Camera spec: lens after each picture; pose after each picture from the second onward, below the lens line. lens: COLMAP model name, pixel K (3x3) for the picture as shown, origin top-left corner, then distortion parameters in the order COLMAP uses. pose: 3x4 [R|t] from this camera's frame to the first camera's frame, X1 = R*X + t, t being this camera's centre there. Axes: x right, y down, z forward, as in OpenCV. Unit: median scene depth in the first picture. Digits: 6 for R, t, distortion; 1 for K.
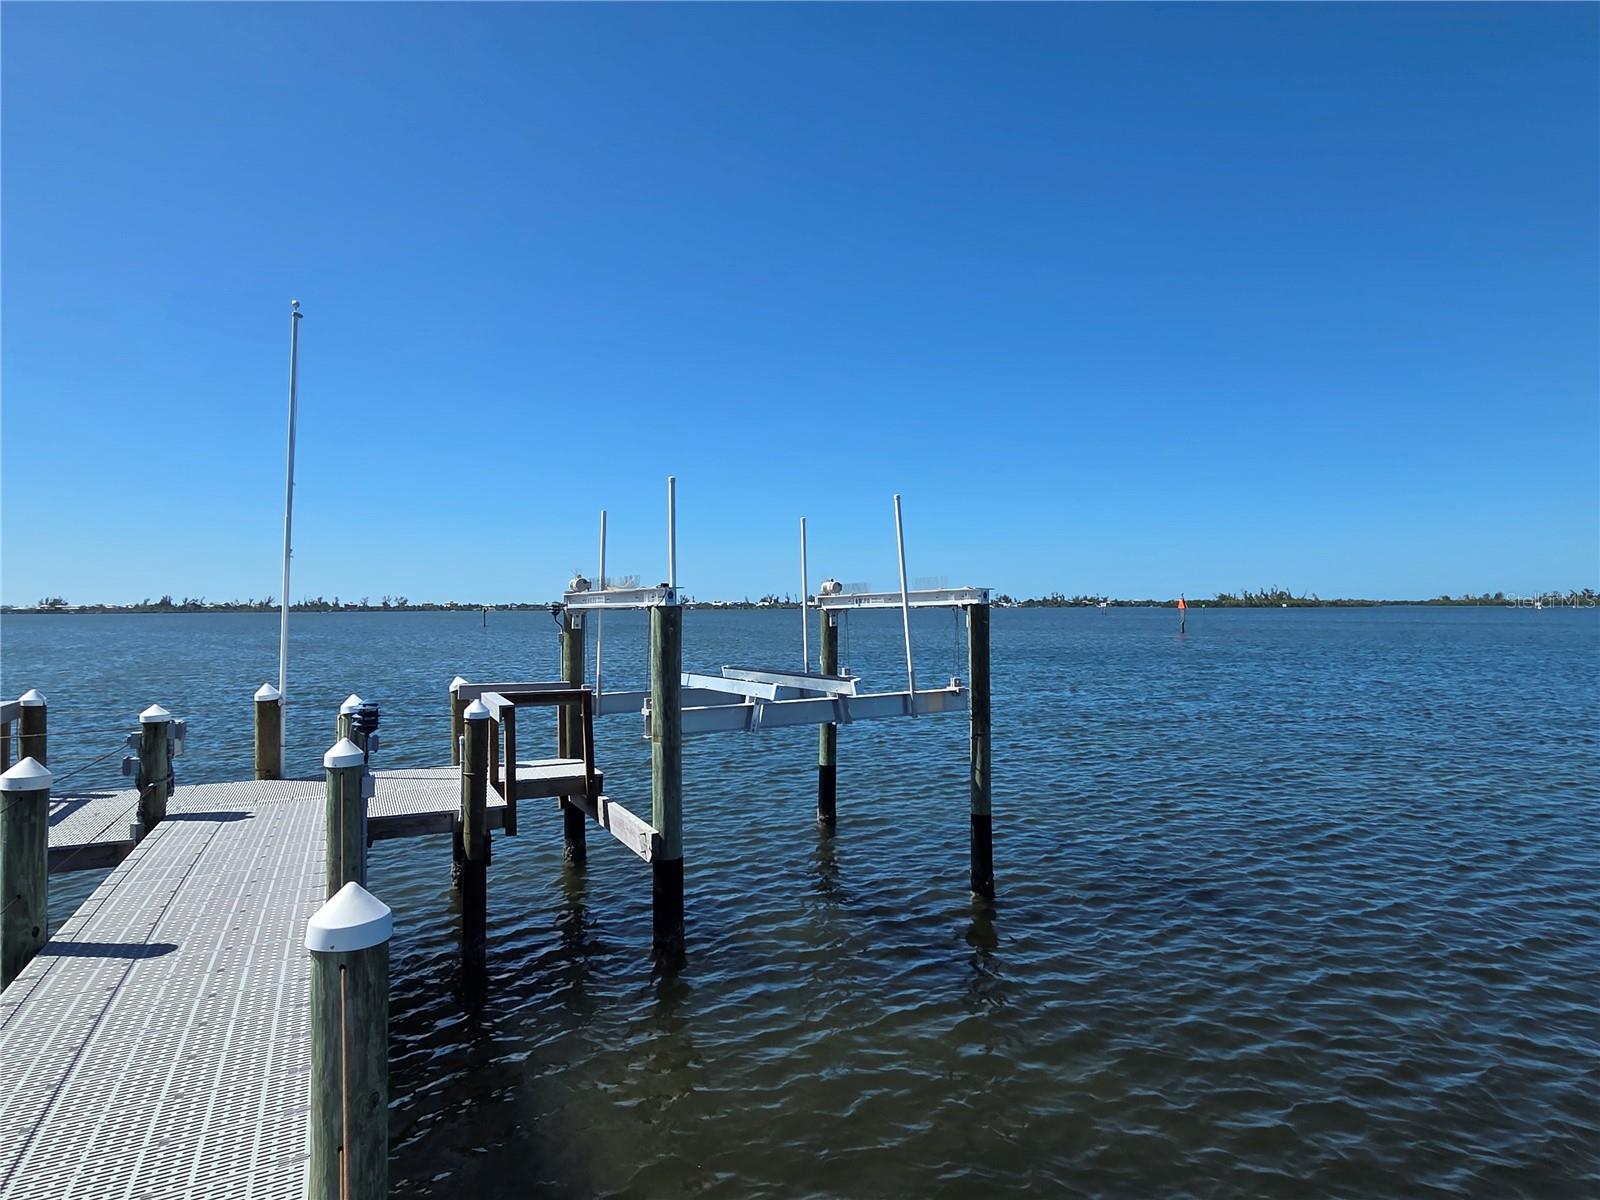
lens RADIAL K [[910.4, 0, 800.0], [0, 910.4, 600.0], [0, 0, 1]] dist [0.005036, 0.001430]
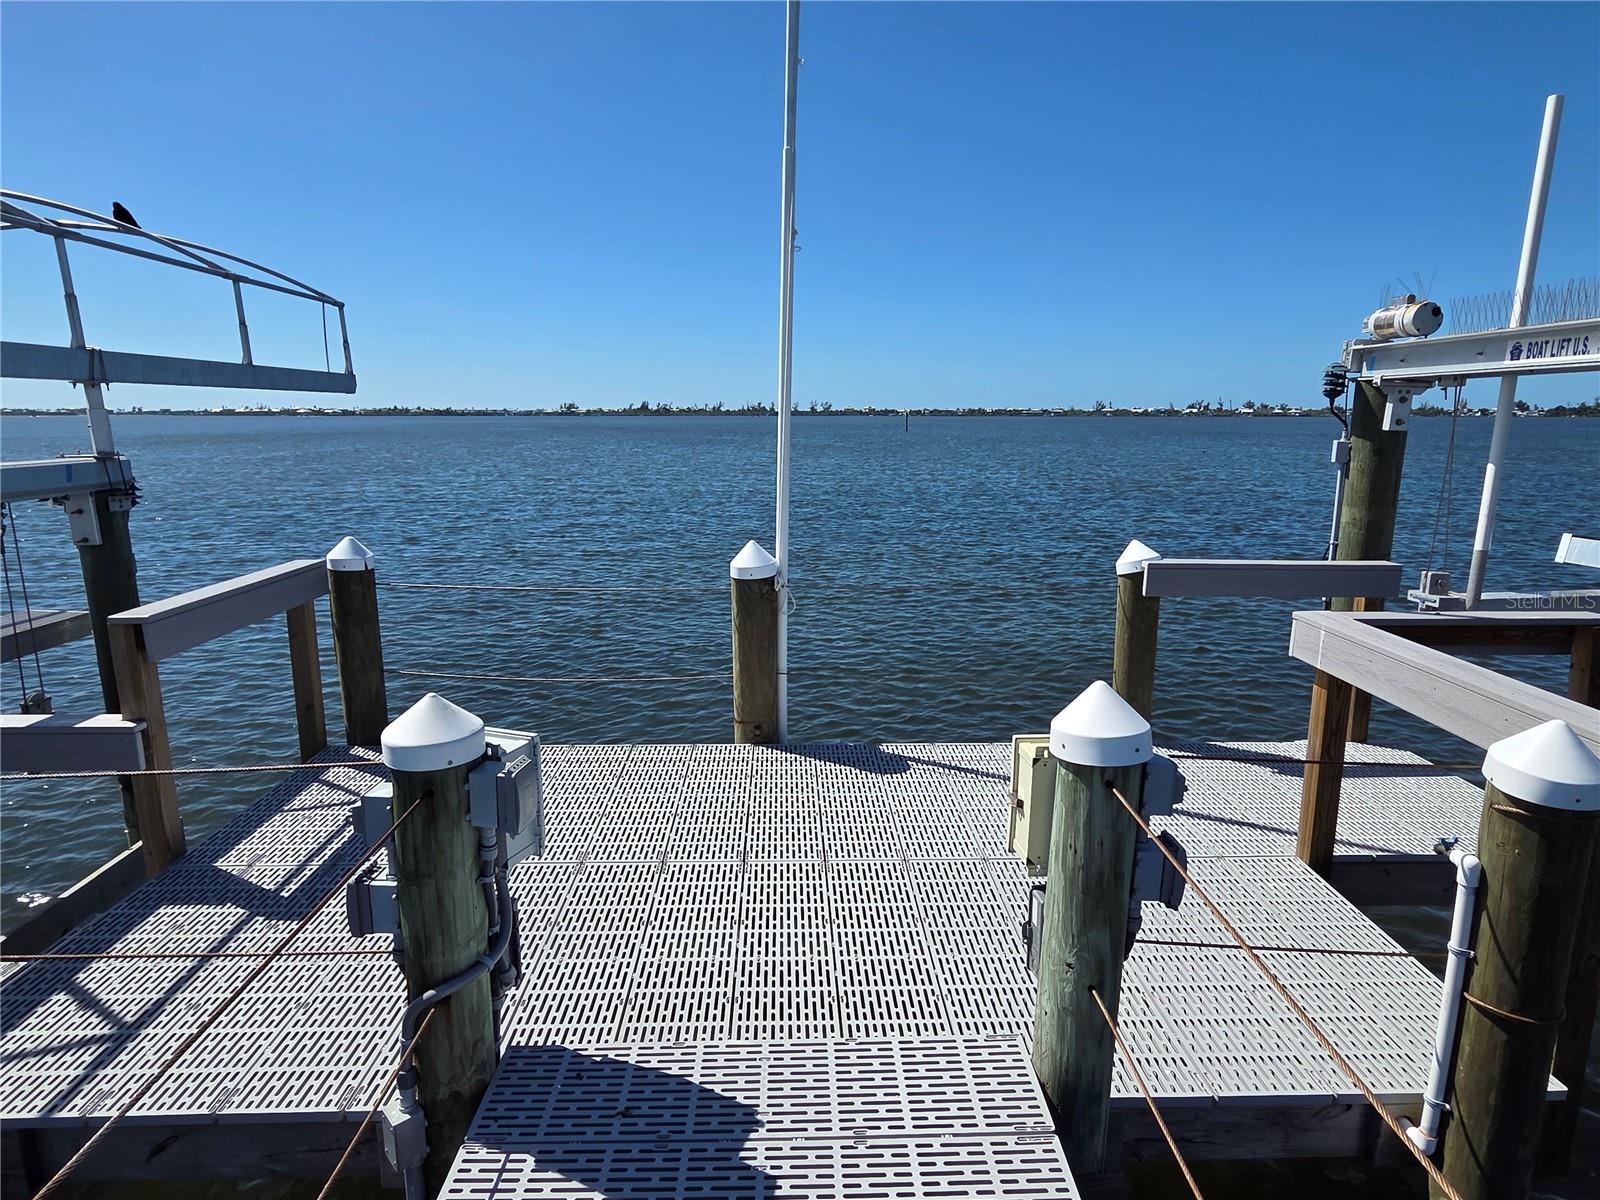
lens RADIAL K [[910.4, 0, 800.0], [0, 910.4, 600.0], [0, 0, 1]] dist [0.005036, 0.001430]
pose [[0.904158, 0.091733, -0.417234, -0.363406], [-0.002487, 0.977787, 0.209588, 0.024111], [0.427192, -0.188463, 0.884301, 0.590511]]
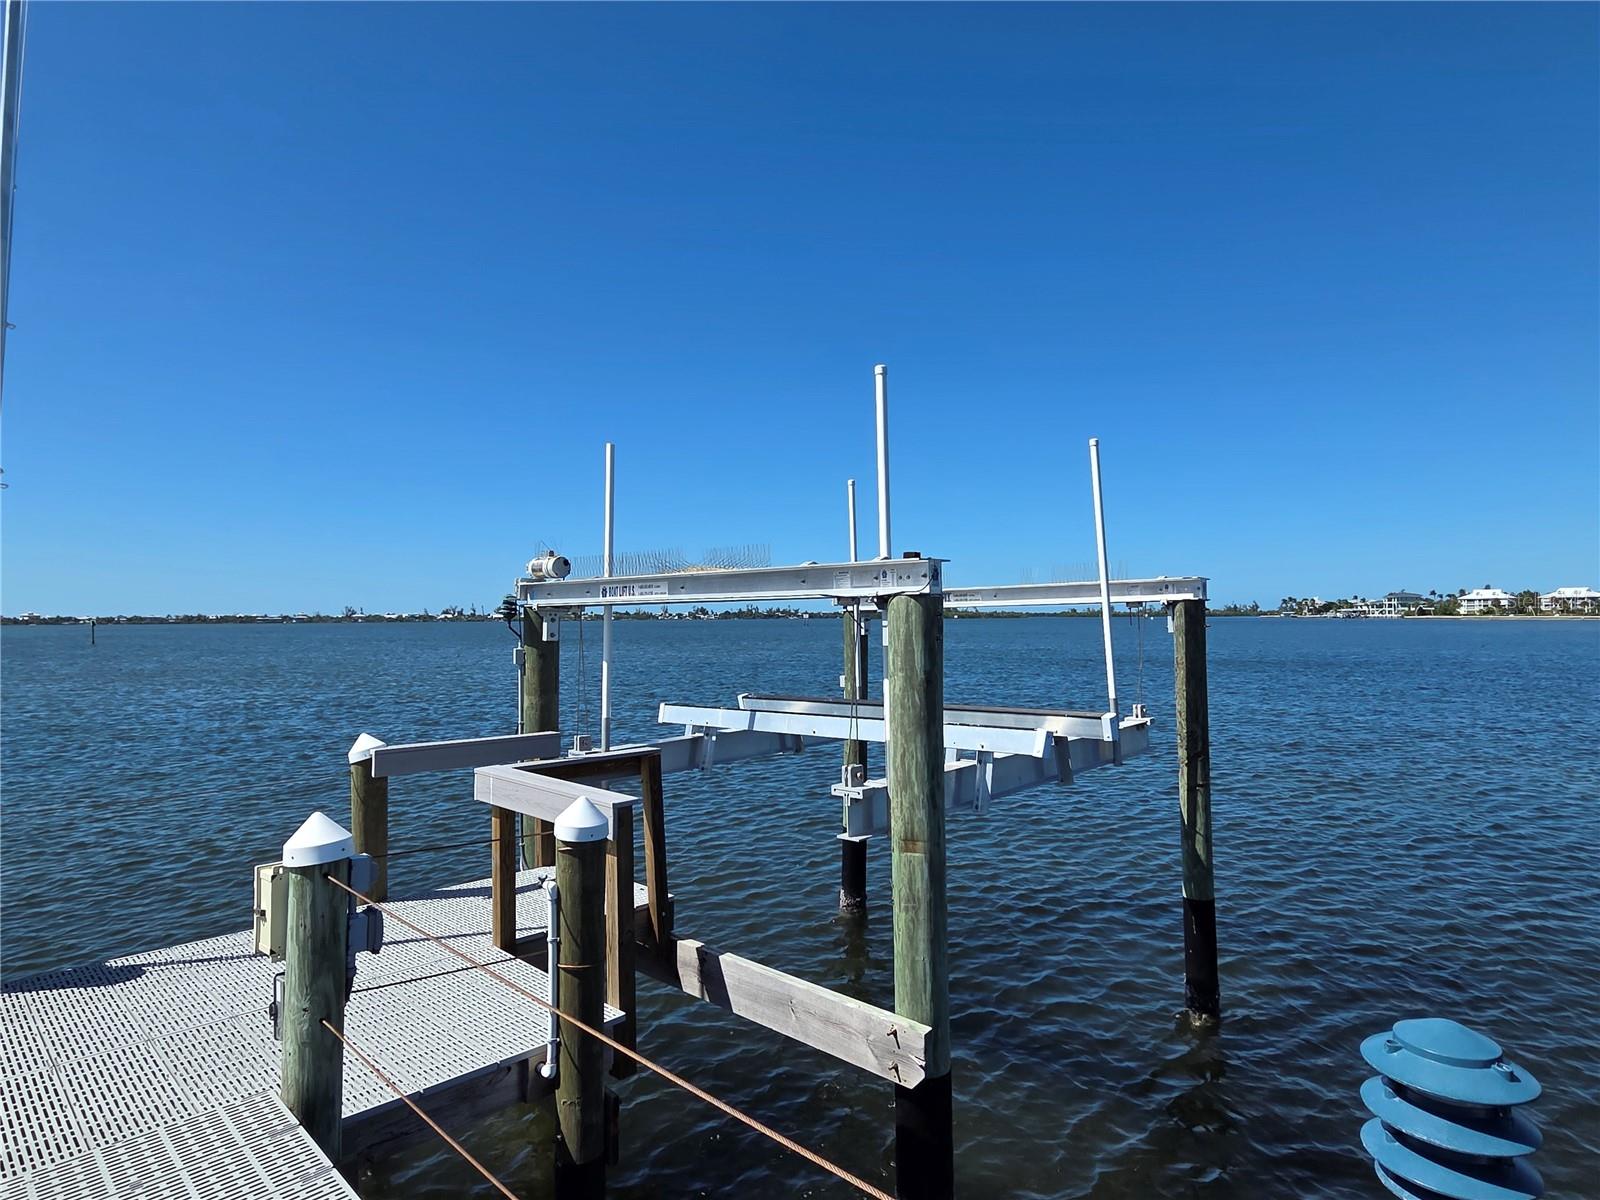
lens RADIAL K [[903.7, 0, 820.6], [0, 903.7, 594.1], [0, 0, 1]] dist [0.001908, -0.000251]
pose [[0.939048, 0.008069, 0.343690, -0.332136], [-0.001238, 0.999797, -0.020091, 0.014720], [-0.343783, 0.018441, 0.938868, 0.446853]]
